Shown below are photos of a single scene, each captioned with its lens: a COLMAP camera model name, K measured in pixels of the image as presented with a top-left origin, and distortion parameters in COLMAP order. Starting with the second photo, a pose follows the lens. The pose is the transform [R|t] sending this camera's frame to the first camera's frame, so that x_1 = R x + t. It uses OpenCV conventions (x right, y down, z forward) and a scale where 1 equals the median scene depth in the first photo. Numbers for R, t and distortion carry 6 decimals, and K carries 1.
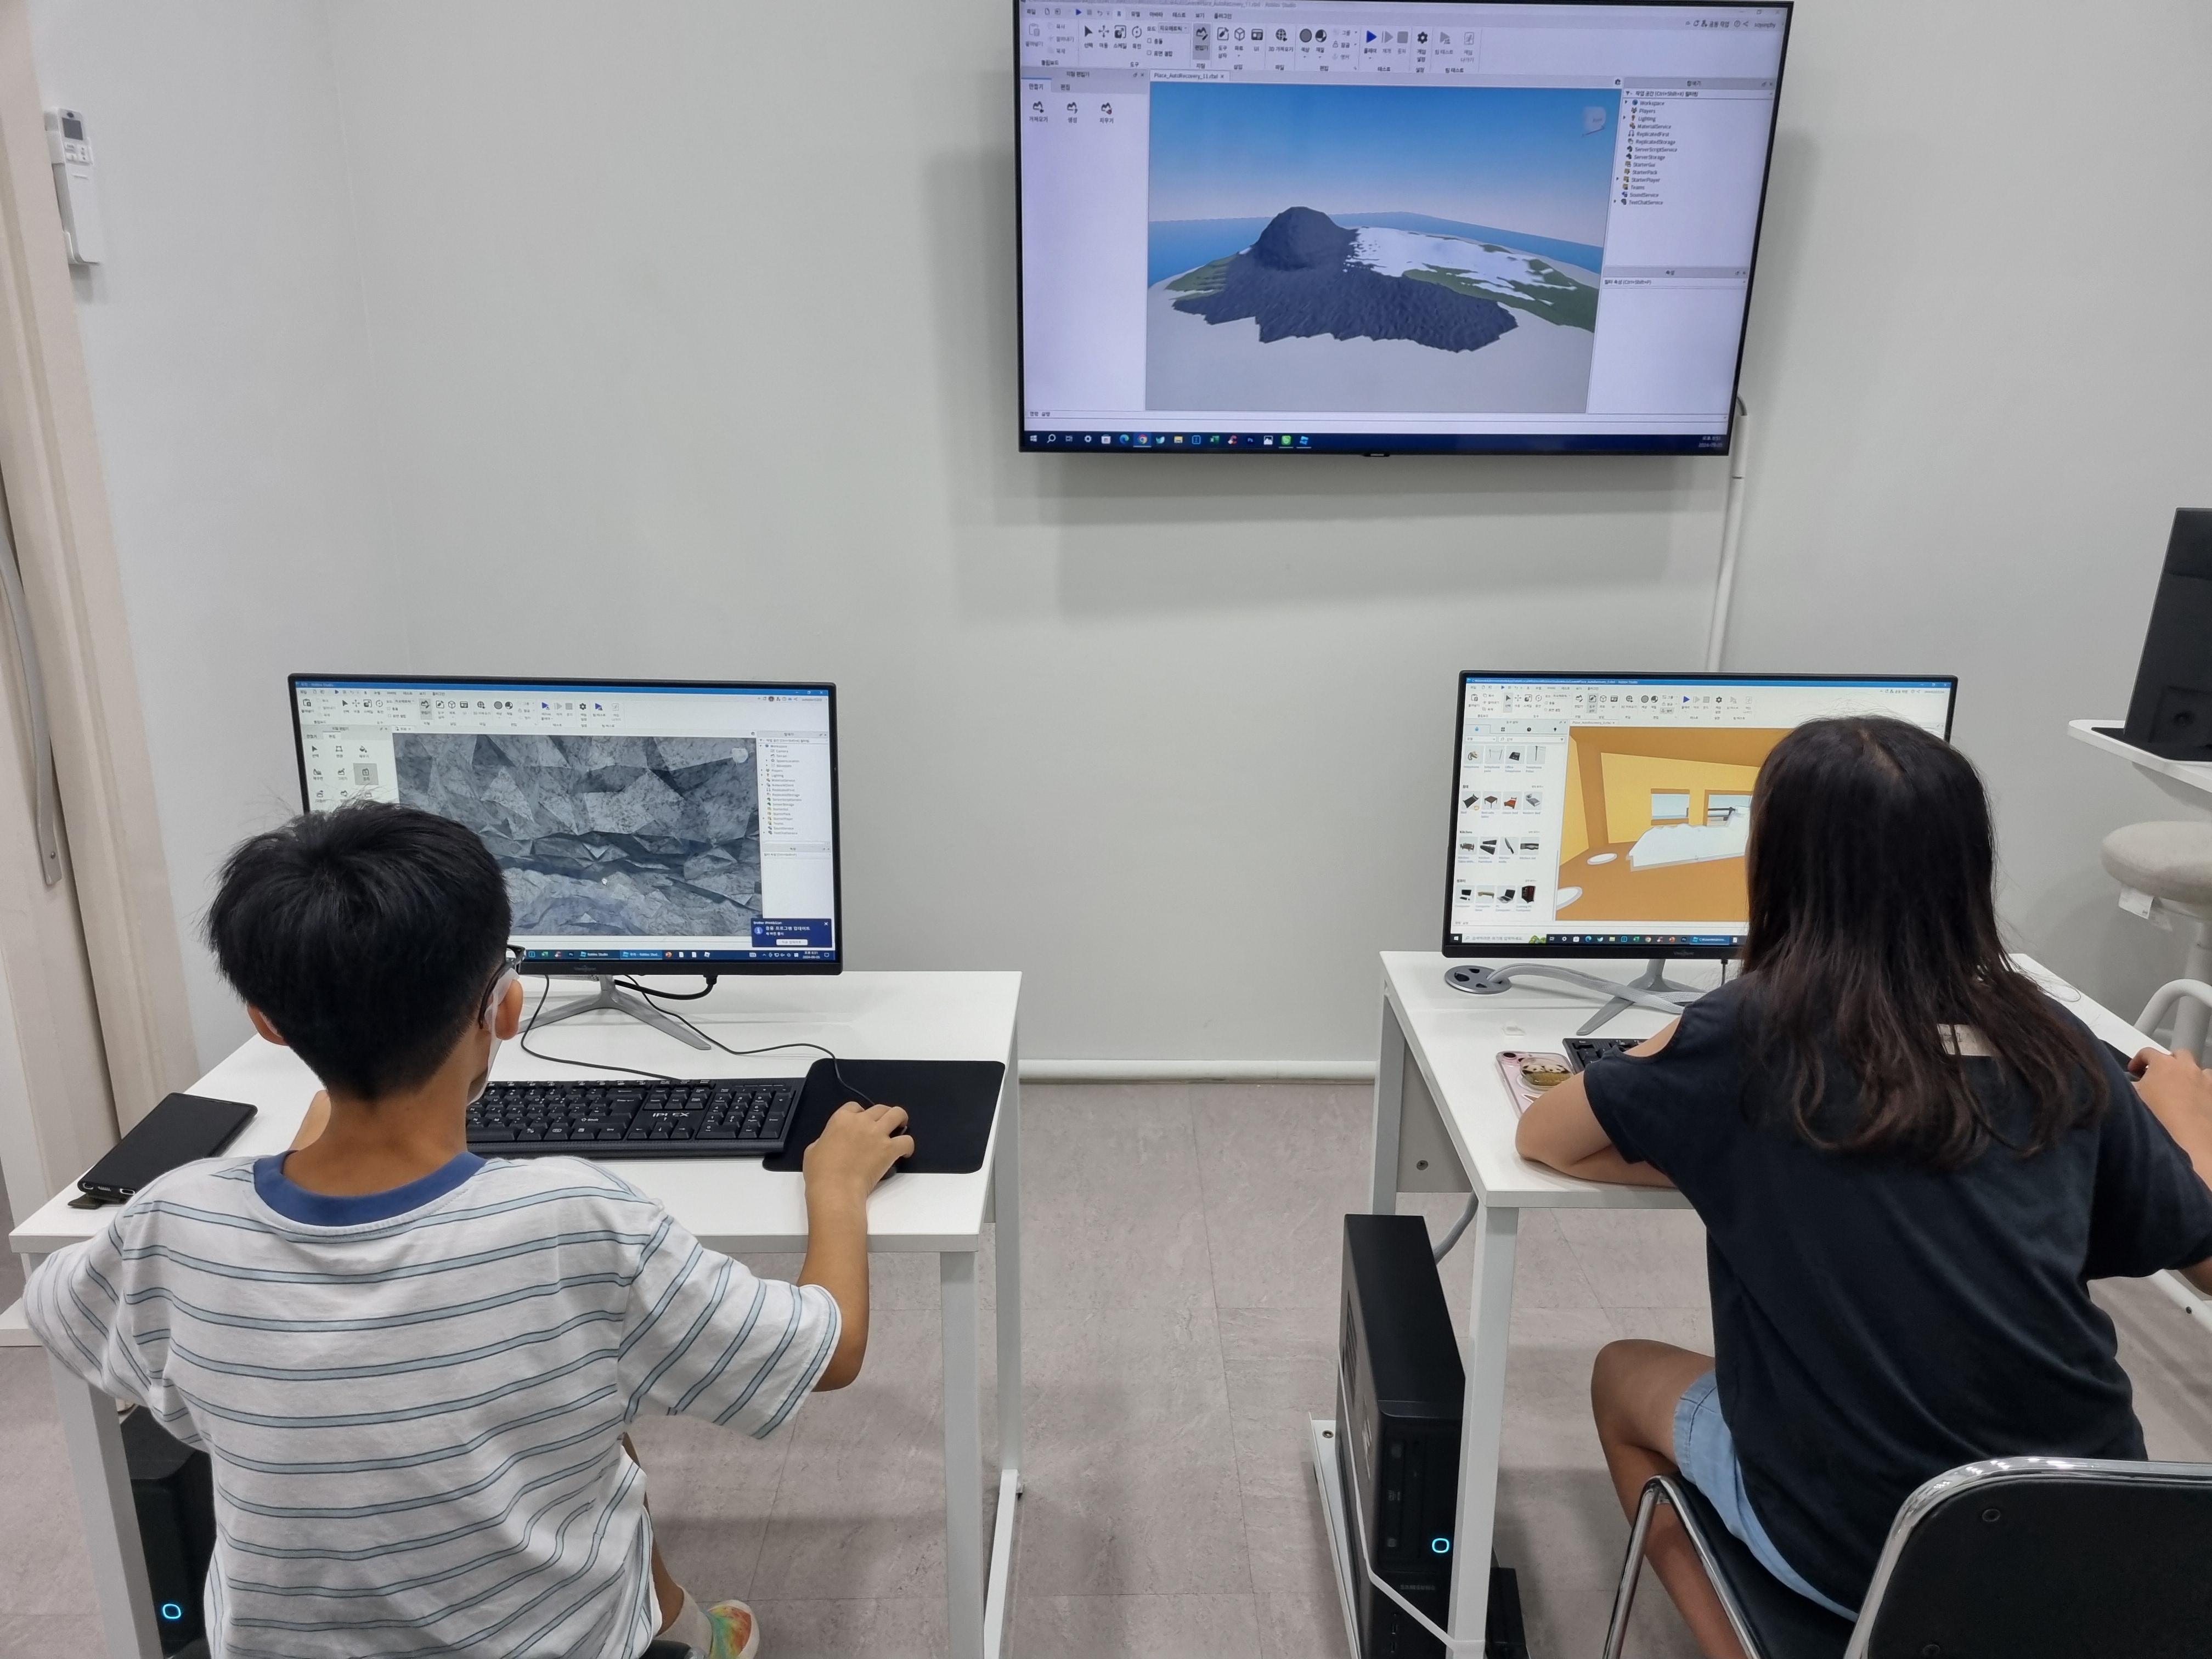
lens RADIAL K [[1637.5, 0, 1120.6], [0, 1637.5, 821.4], [0, 0, 1]] dist [-0.011707, 0.006393]
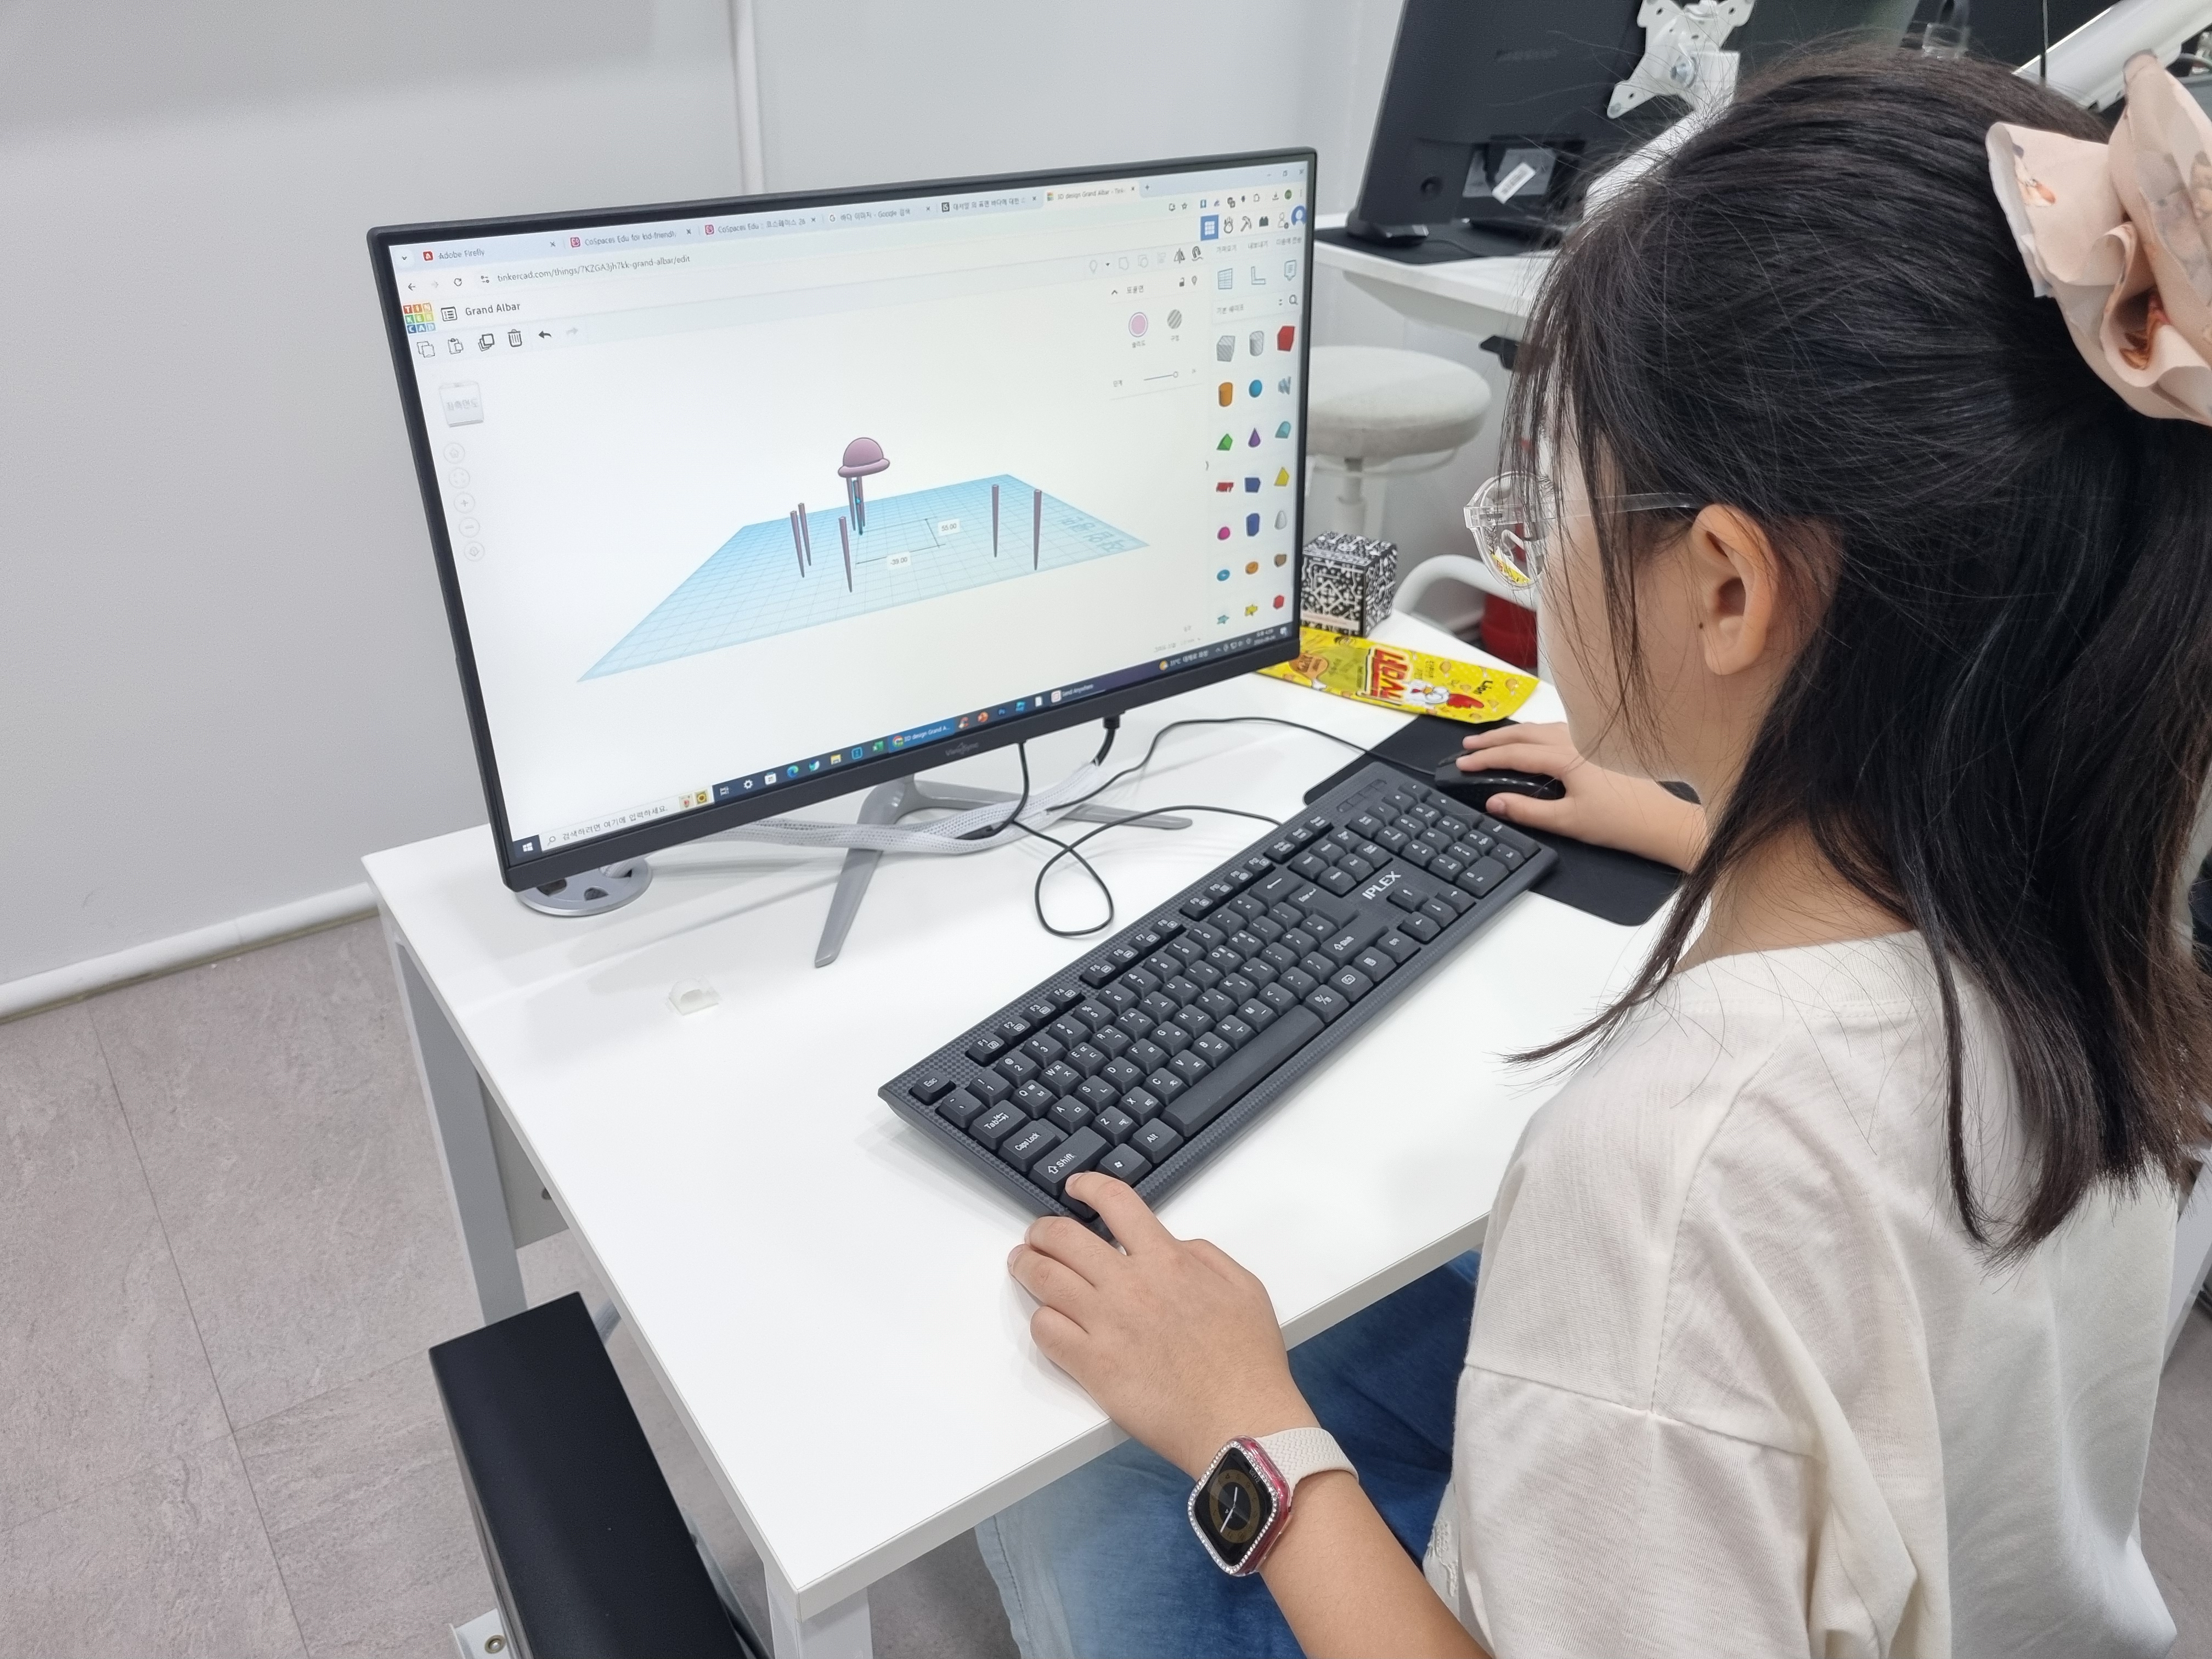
lens RADIAL K [[1637.5, 0, 1108.3], [0, 1637.5, 826.5], [0, 0, 1]] dist [-0.011707, 0.006393]
pose [[0.819133, -0.275813, 0.502941, 0.087572], [0.129854, 0.943210, 0.305766, -0.042632], [-0.558713, -0.185154, 0.808429, 0.433745]]
